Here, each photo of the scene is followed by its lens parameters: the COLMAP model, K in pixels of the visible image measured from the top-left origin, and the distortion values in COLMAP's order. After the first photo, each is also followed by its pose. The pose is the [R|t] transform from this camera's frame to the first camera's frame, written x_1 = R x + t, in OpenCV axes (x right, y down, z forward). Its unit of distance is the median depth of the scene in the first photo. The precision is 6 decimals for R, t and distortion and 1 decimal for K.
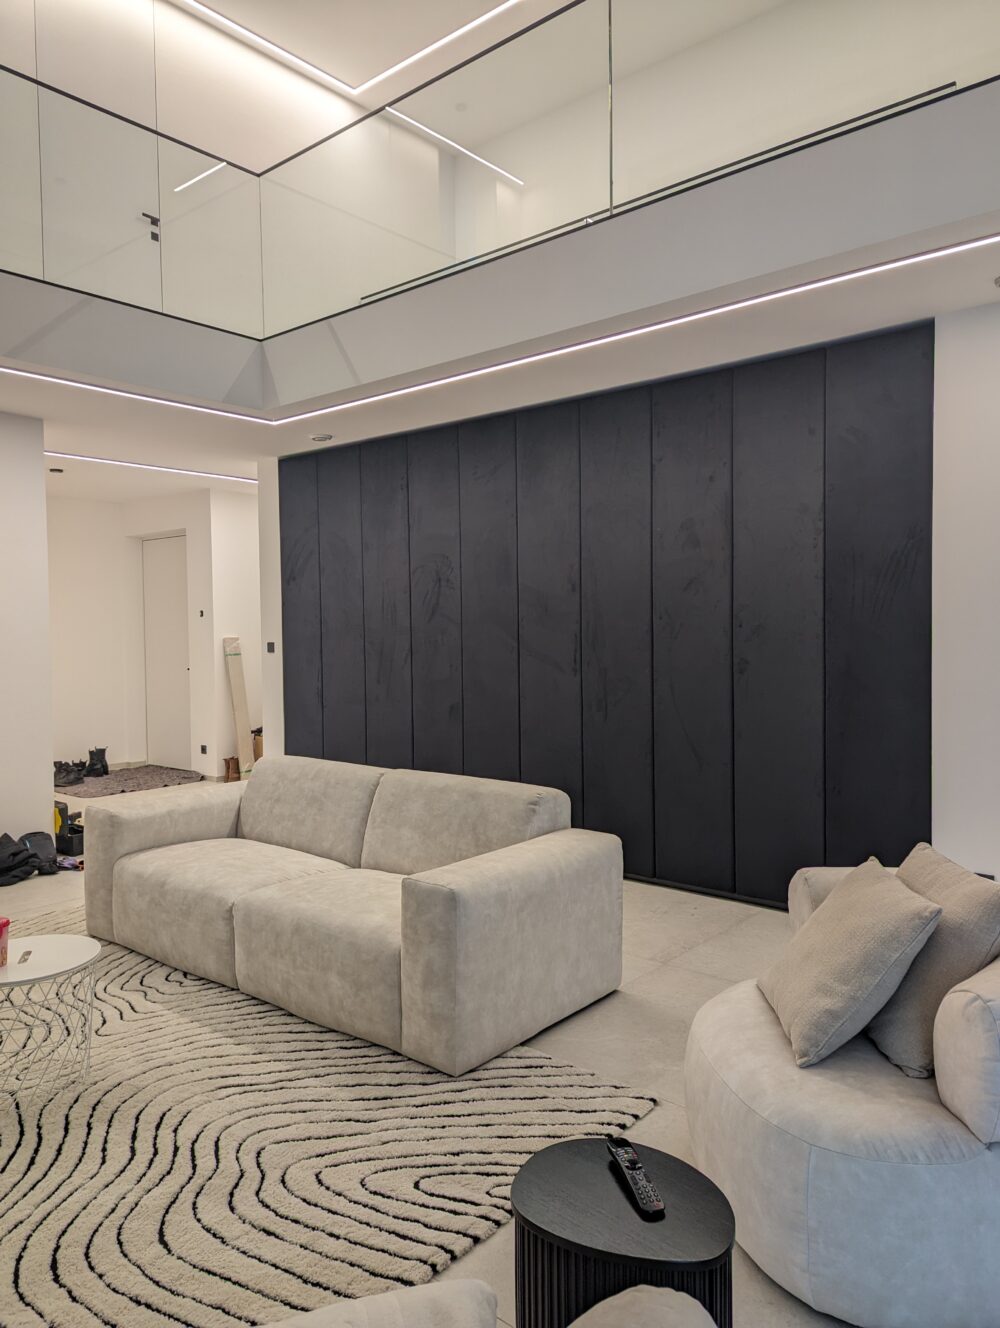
lens RADIAL K [[953.1, 0, 496.9], [0, 953.1, 655.3], [0, 0, 1]] dist [0.050778, -0.035890]
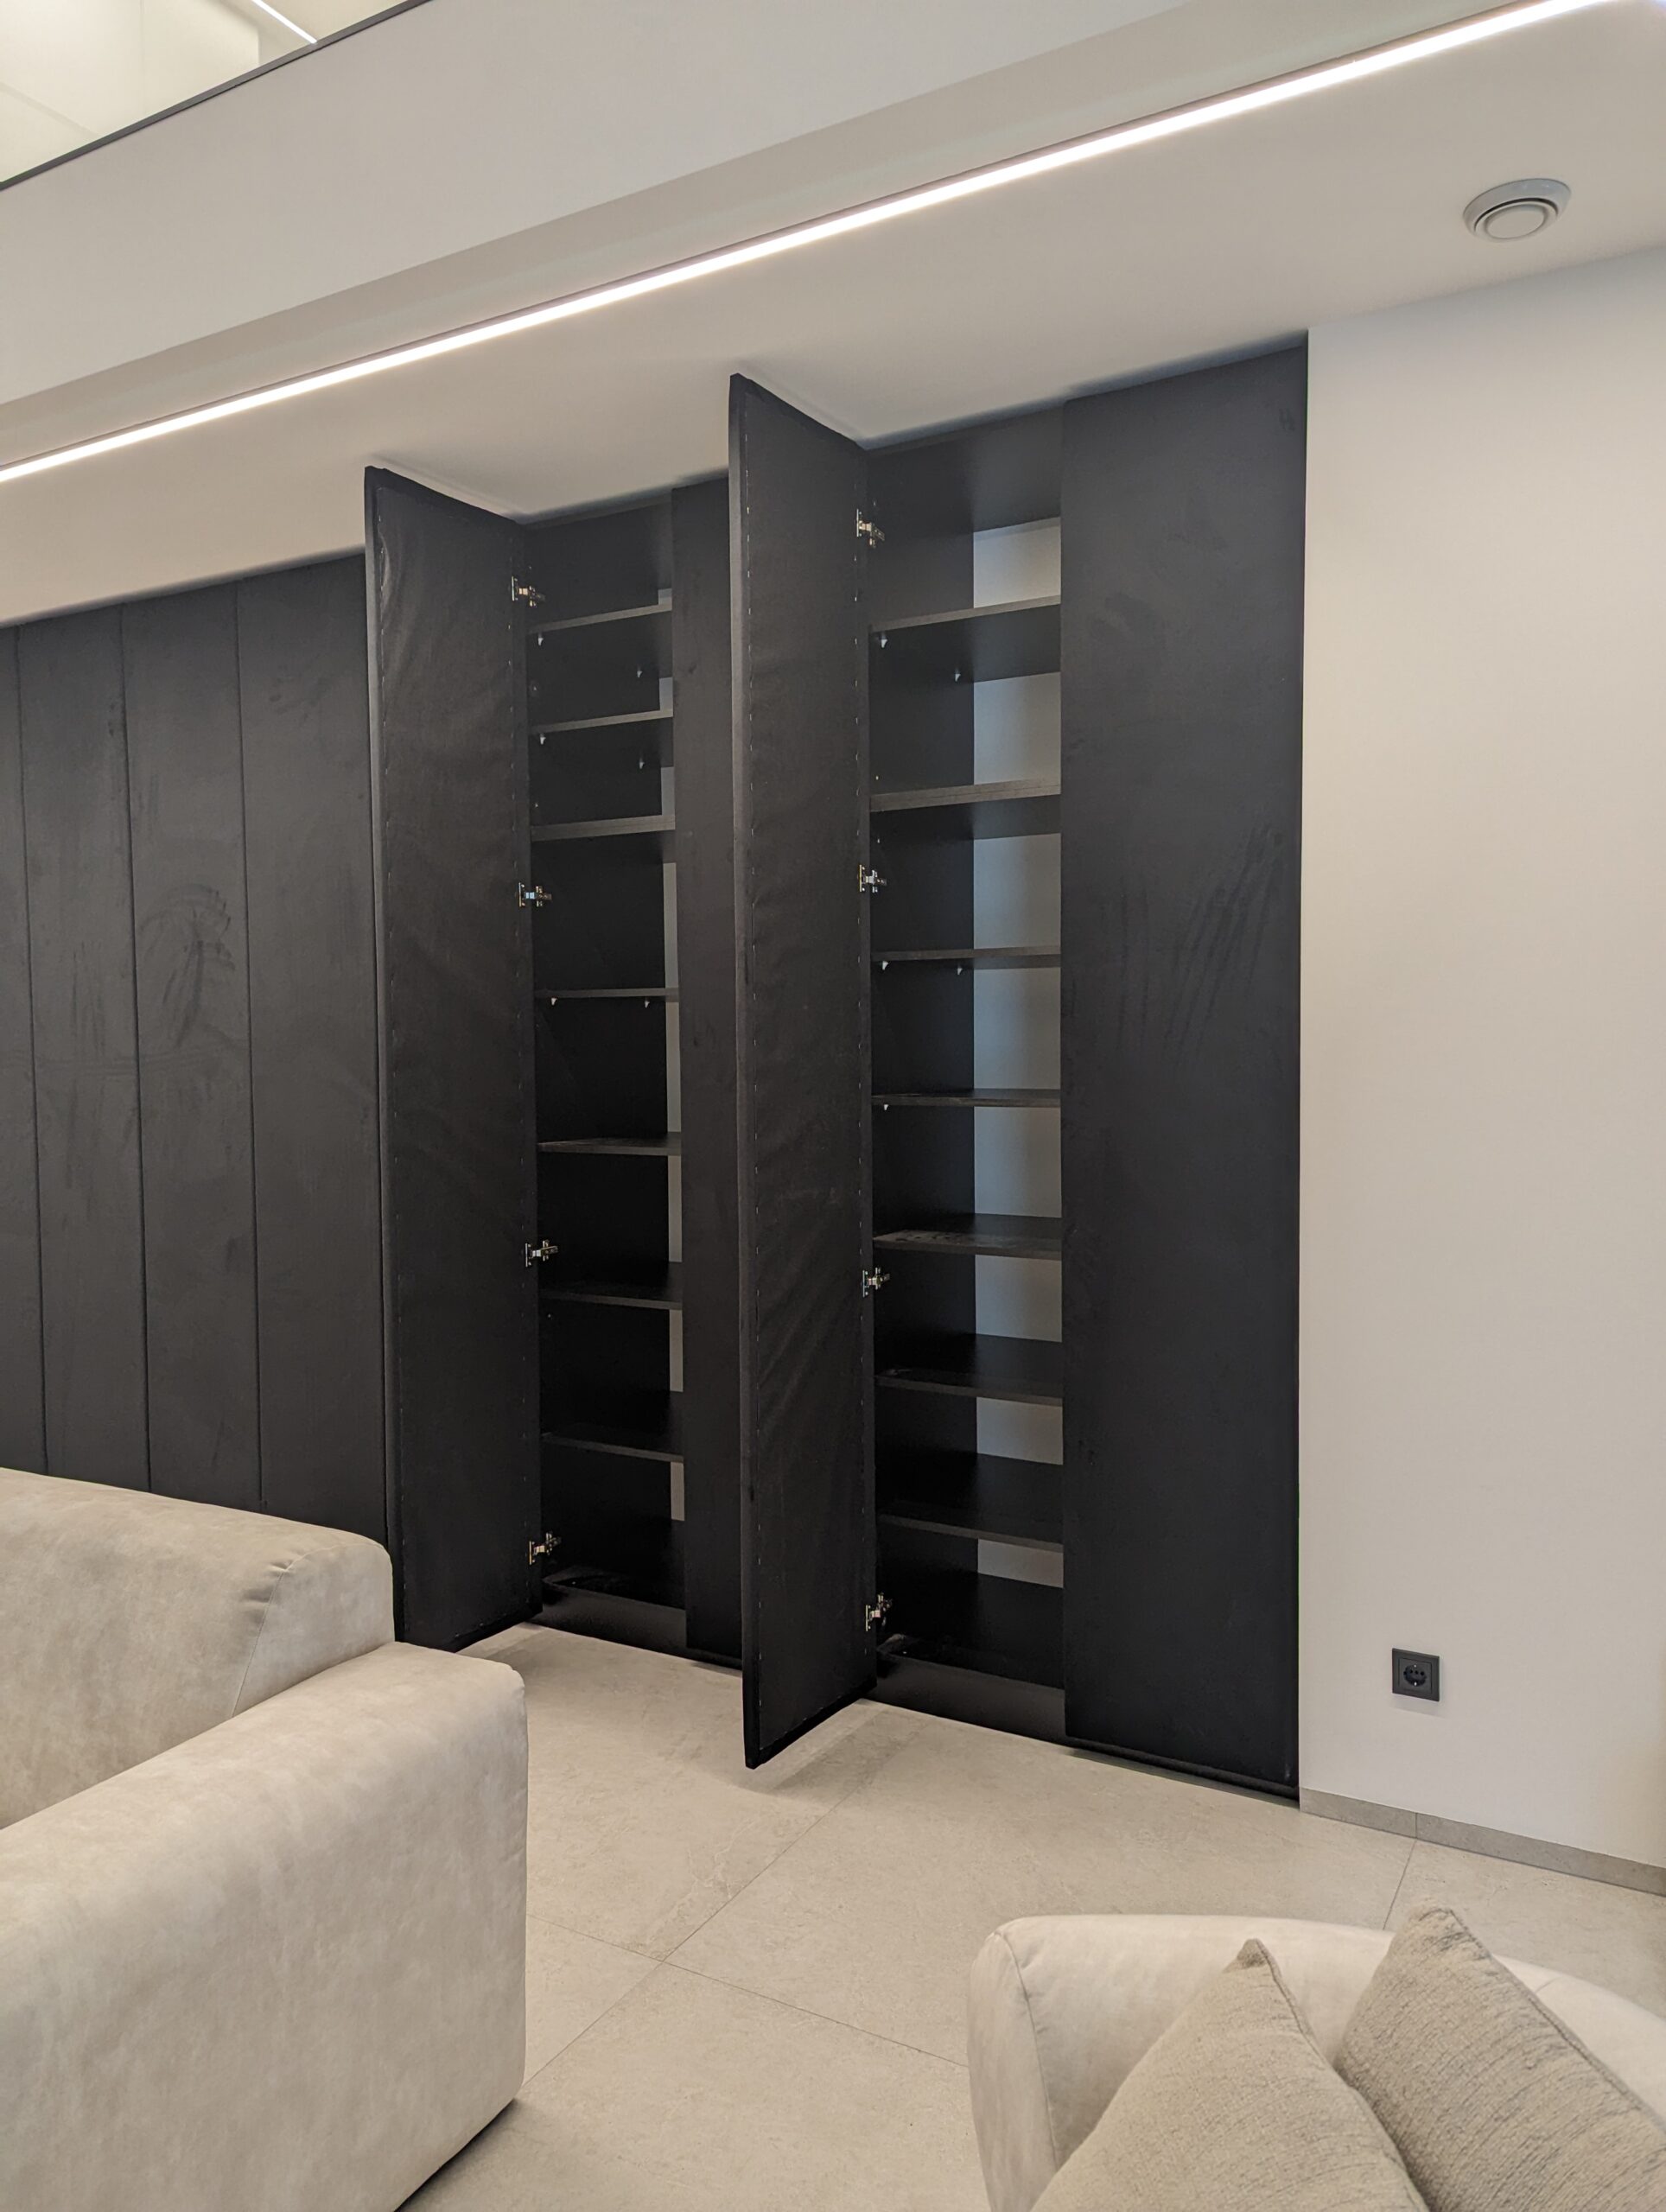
lens RADIAL K [[1587.6, 0, 833.4], [0, 1587.6, 1100.8], [0, 0, 1]] dist [0.050778, -0.035890]
pose [[0.980485, -0.003613, 0.196561, 0.103559], [0.002162, 0.999969, 0.007593, -0.020270], [-0.196582, -0.007020, 0.980462, 0.324542]]
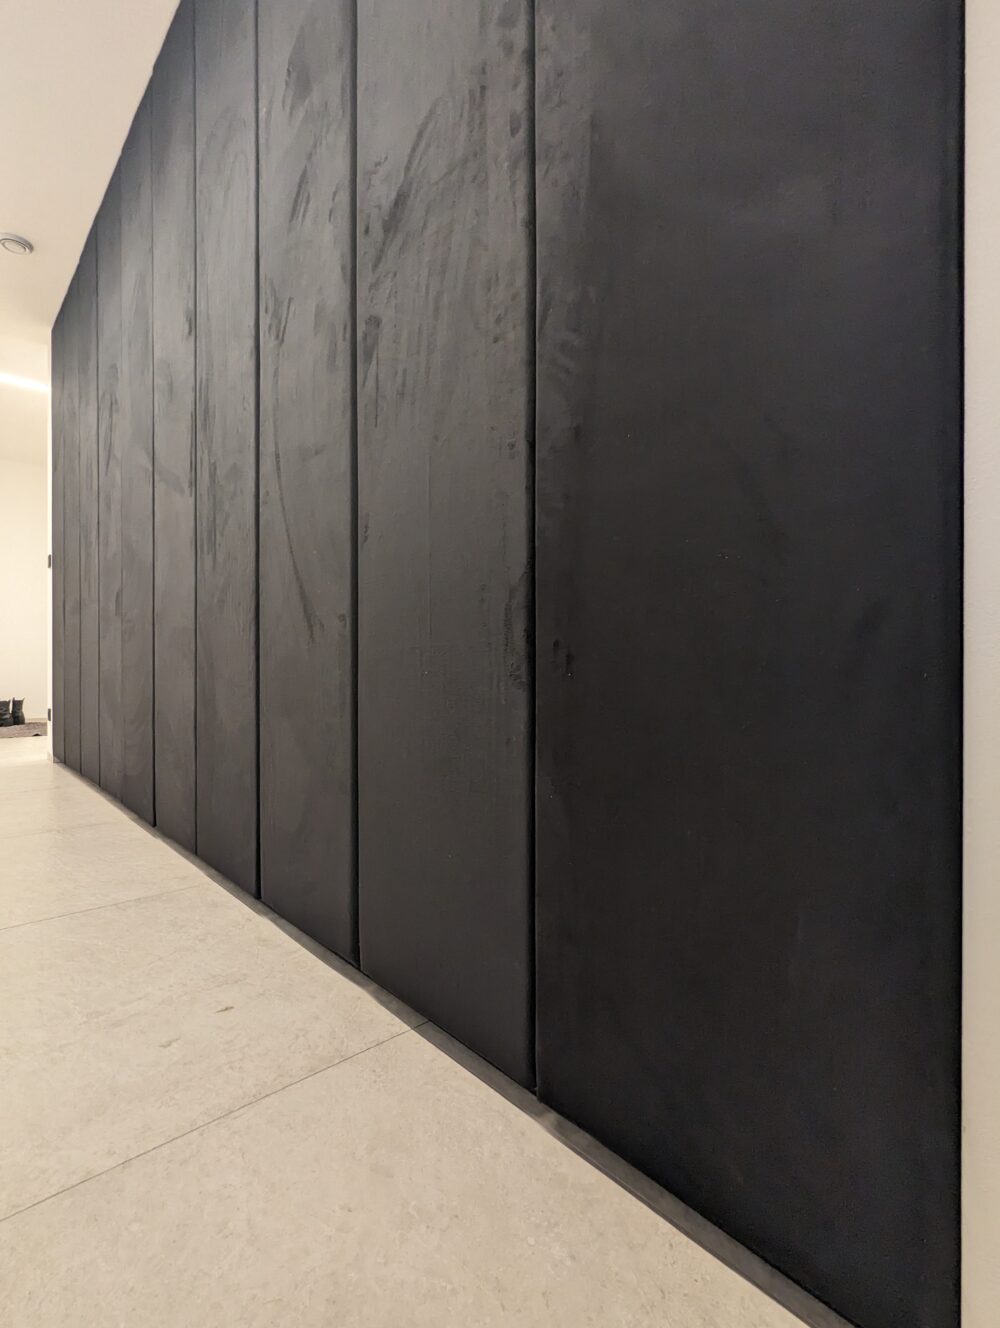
lens RADIAL K [[636.7, 0, 502.7], [0, 636.7, 669.3], [0, 0, 1]] dist [-0.002848, 0.003208]
pose [[0.991531, 0.014393, -0.129072, 0.354149], [-0.018008, 0.999476, -0.026885, 0.147580], [0.128617, 0.028982, 0.991271, 0.808460]]
